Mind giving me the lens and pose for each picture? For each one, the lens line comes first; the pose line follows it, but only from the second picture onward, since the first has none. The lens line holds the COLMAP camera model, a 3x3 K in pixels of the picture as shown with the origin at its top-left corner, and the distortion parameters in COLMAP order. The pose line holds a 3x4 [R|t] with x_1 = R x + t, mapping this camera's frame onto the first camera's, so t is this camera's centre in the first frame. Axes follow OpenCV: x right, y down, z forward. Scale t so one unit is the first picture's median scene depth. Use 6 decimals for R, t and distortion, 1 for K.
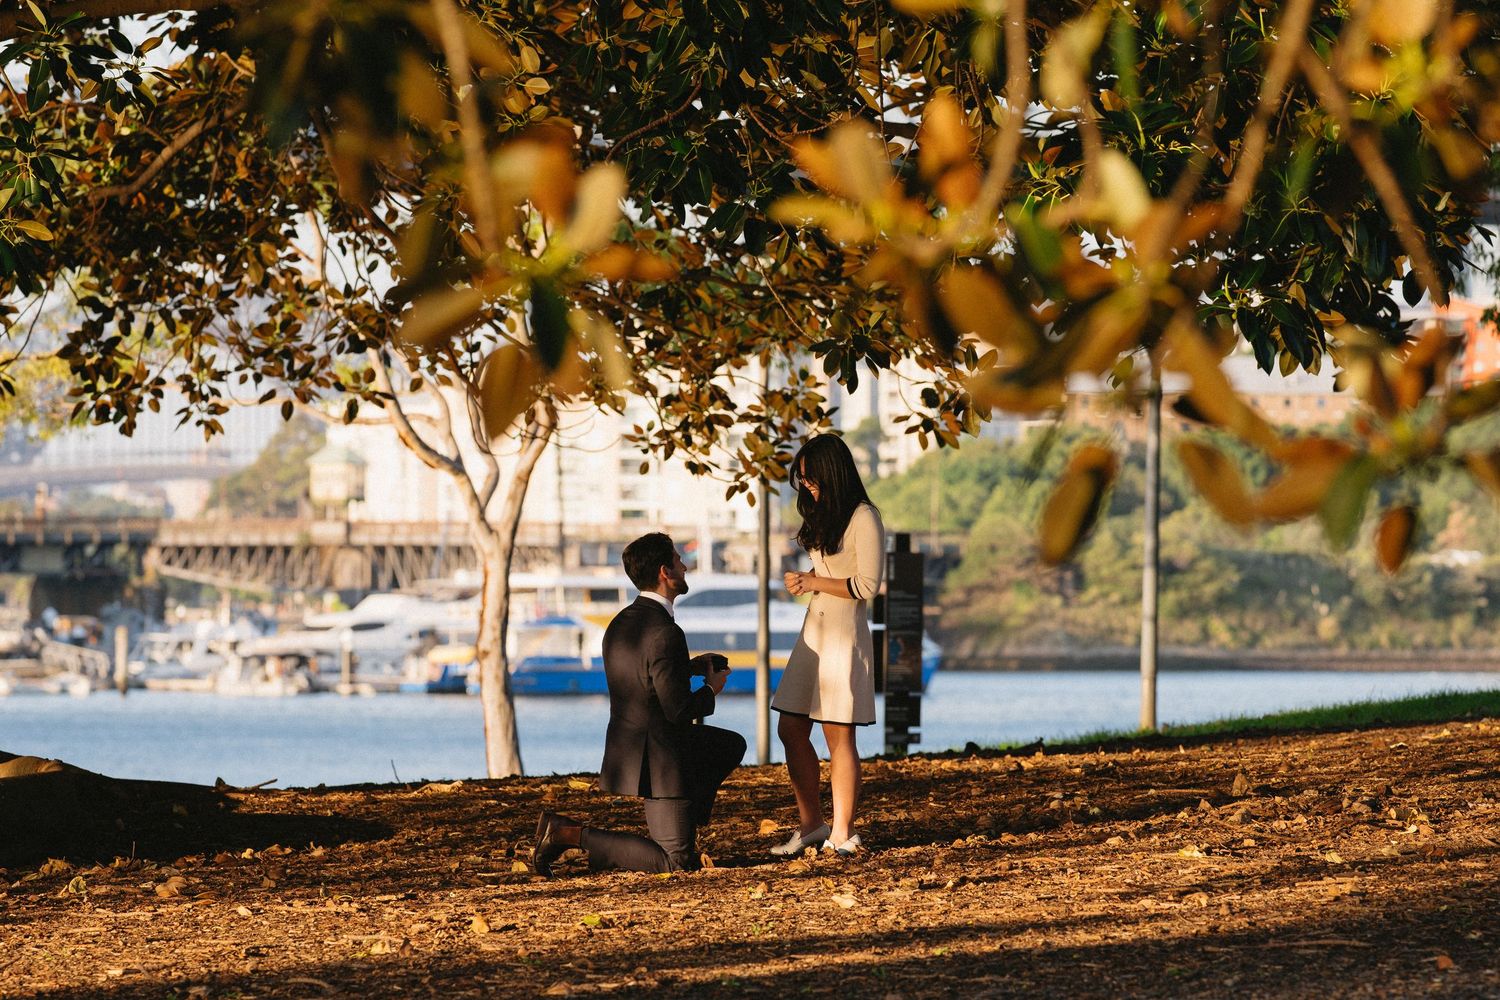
lens RADIAL K [[5921.5, 0, 749.8], [0, 5921.5, 499.9], [0, 0, 1]] dist [-0.203093, 0.000000]
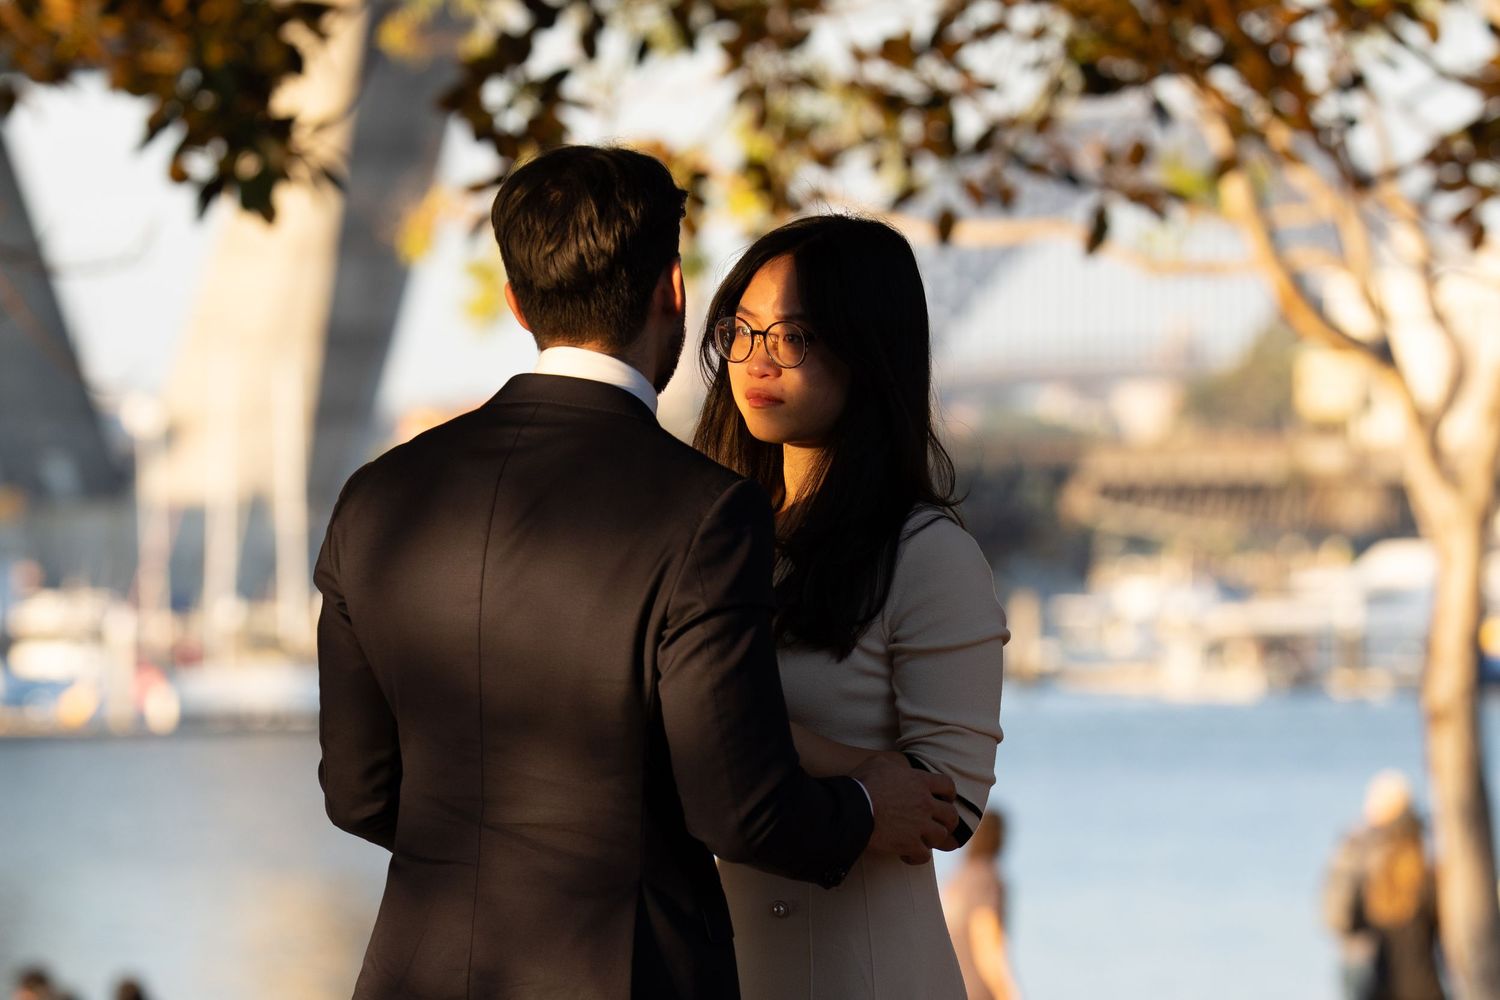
lens RADIAL K [[5921.5, 0, 750.2], [0, 5921.5, 499.6], [0, 0, 1]] dist [-0.203093, 0.000000]
pose [[0.981187, 0.004197, -0.193014, -0.004313], [-0.001250, 0.999881, 0.015384, -0.000828], [0.193055, -0.014854, 0.981075, 0.535156]]
